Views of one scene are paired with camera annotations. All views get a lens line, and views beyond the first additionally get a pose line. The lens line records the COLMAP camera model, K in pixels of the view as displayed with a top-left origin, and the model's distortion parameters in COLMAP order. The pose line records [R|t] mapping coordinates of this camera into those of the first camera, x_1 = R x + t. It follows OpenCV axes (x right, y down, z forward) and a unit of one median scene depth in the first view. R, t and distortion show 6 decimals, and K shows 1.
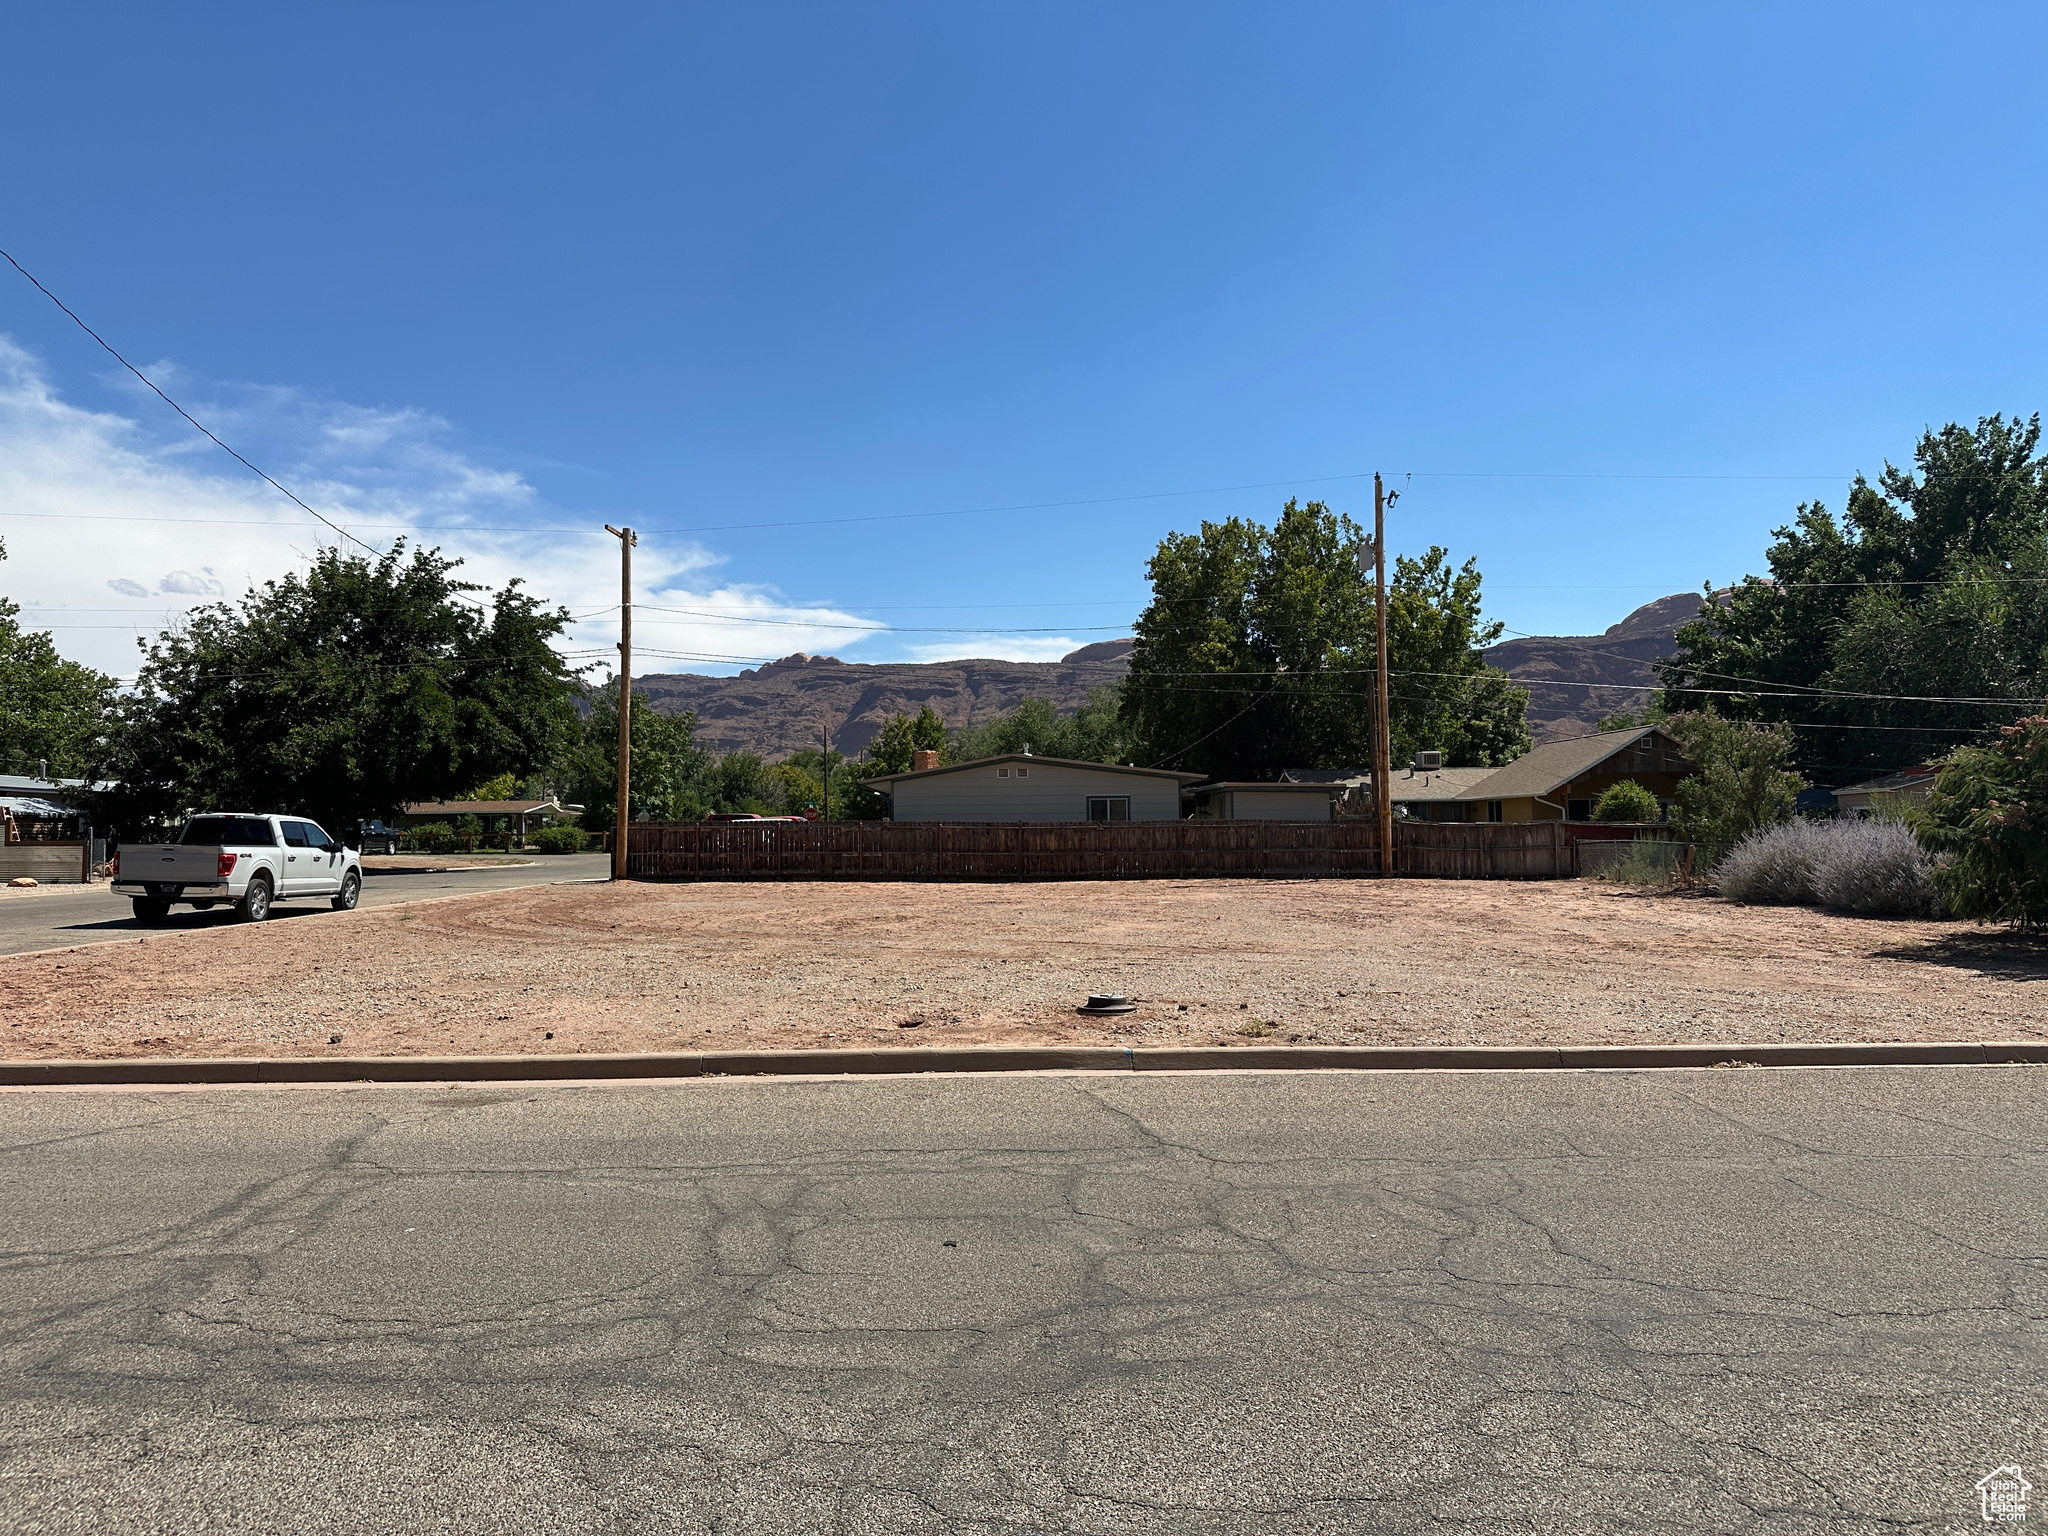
lens RADIAL K [[1416.8, 0, 1024.0], [0, 1416.8, 768.0], [0, 0, 1]] dist [0.106253, -0.165779]
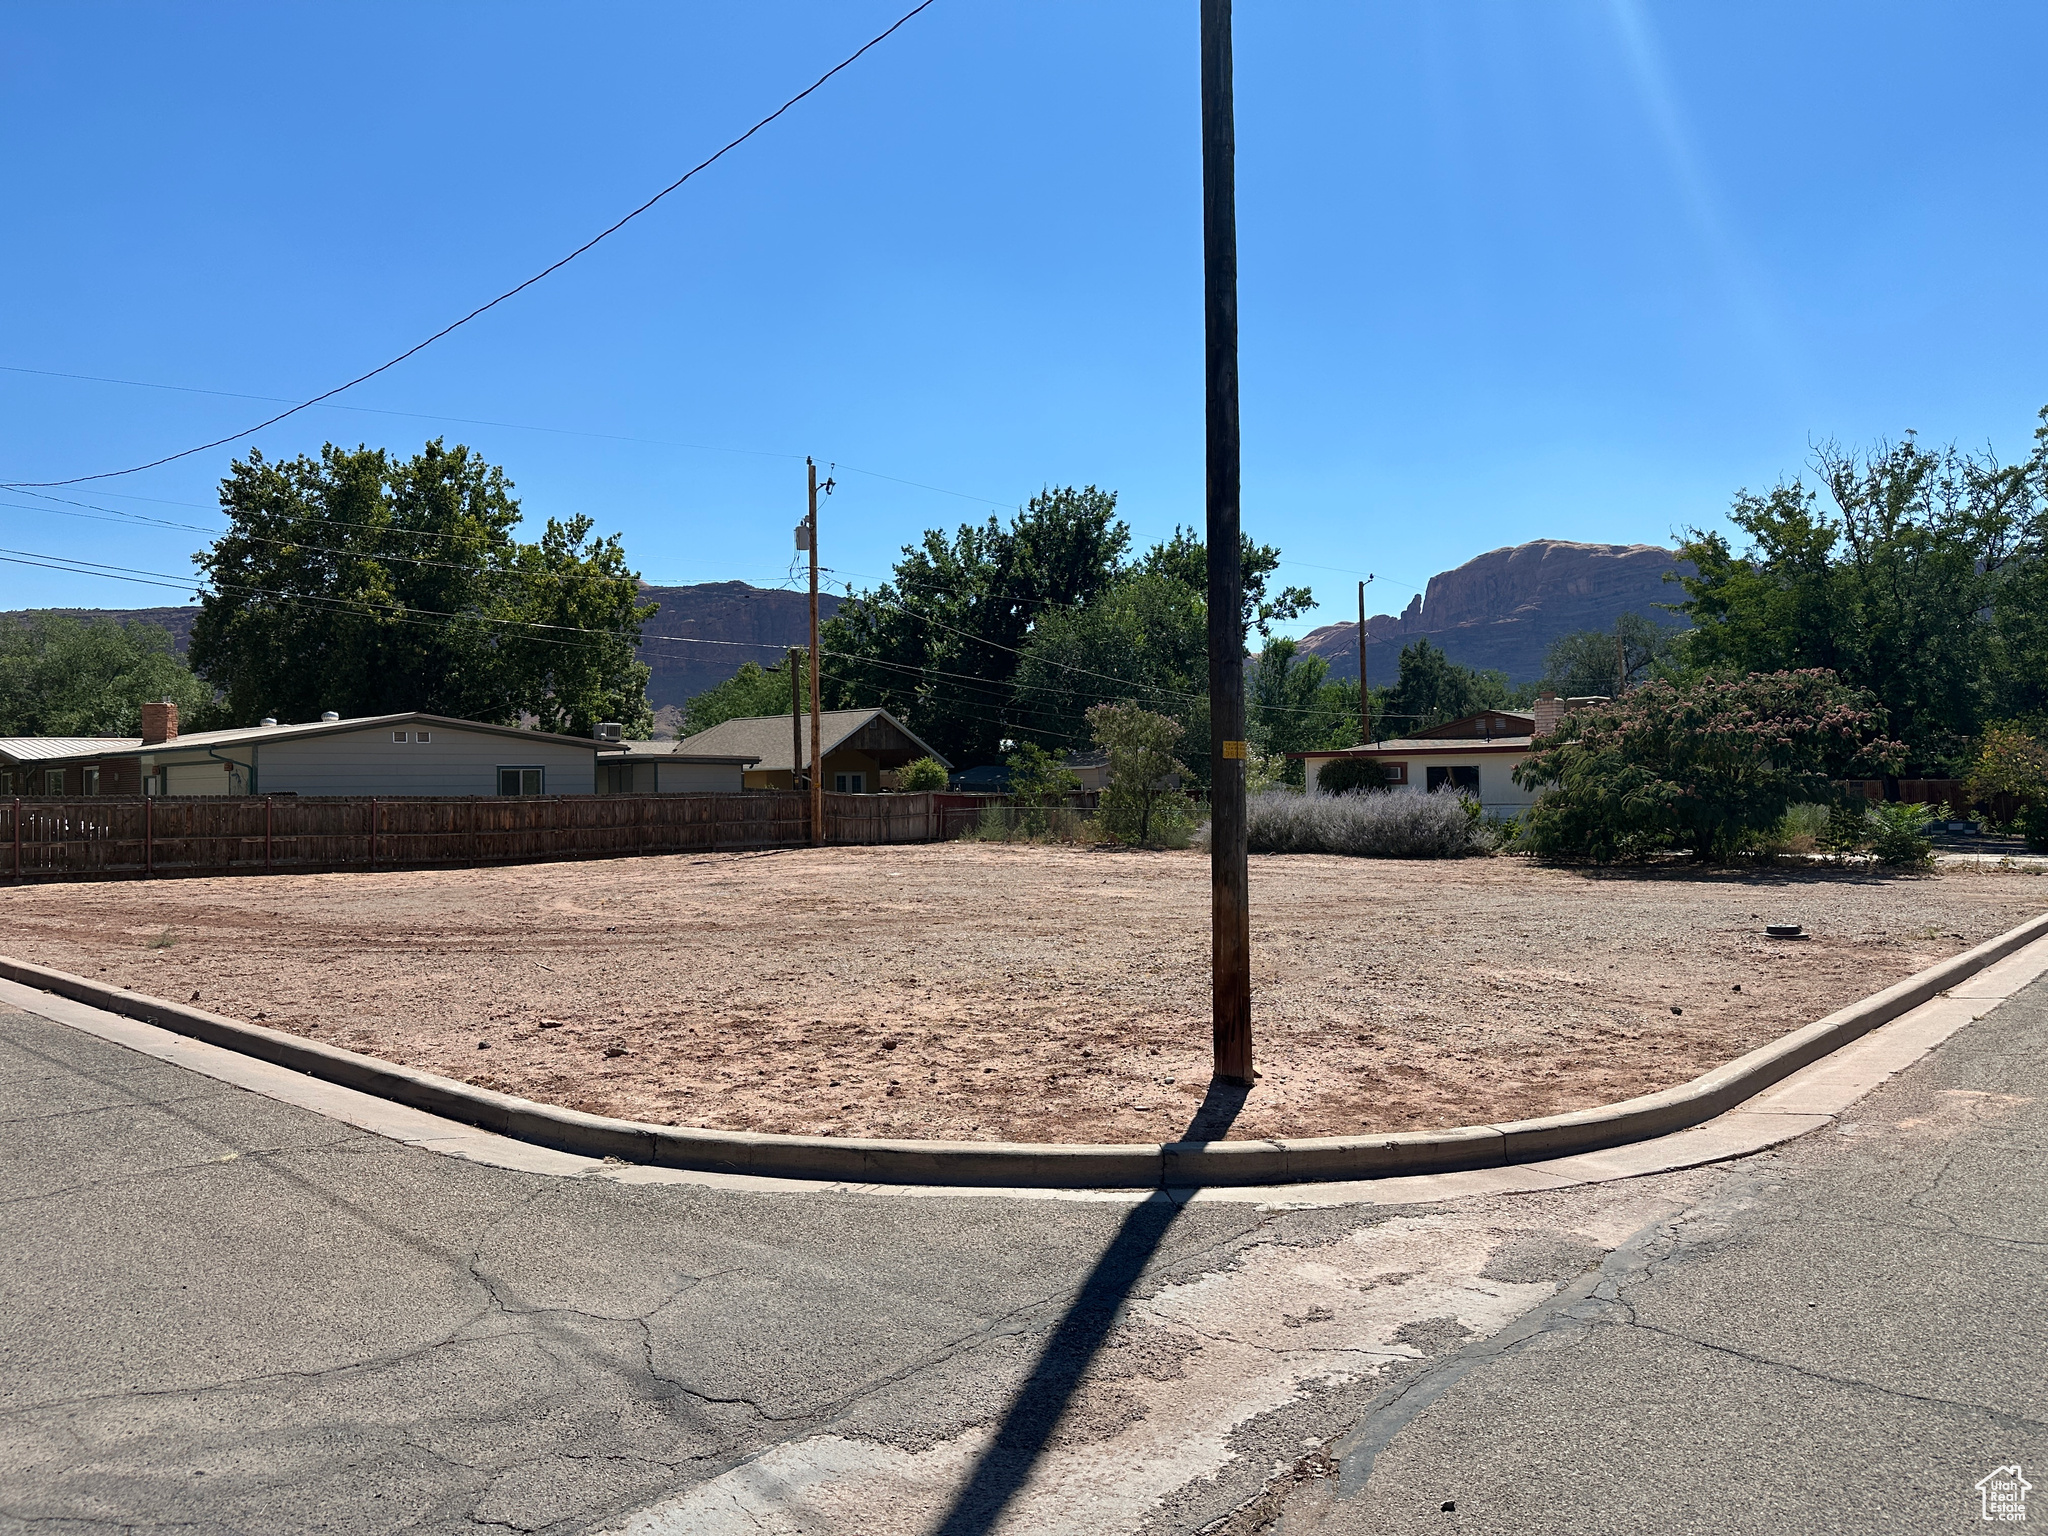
lens RADIAL K [[1411.9, 0, 1037.2], [0, 1411.9, 757.0], [0, 0, 1]] dist [0.177992, -0.367485]
pose [[0.683495, 0.014984, 0.729802, -0.392831], [-0.024237, 0.999704, 0.002174, 0.004738], [-0.729553, -0.019174, 0.683656, 0.167864]]
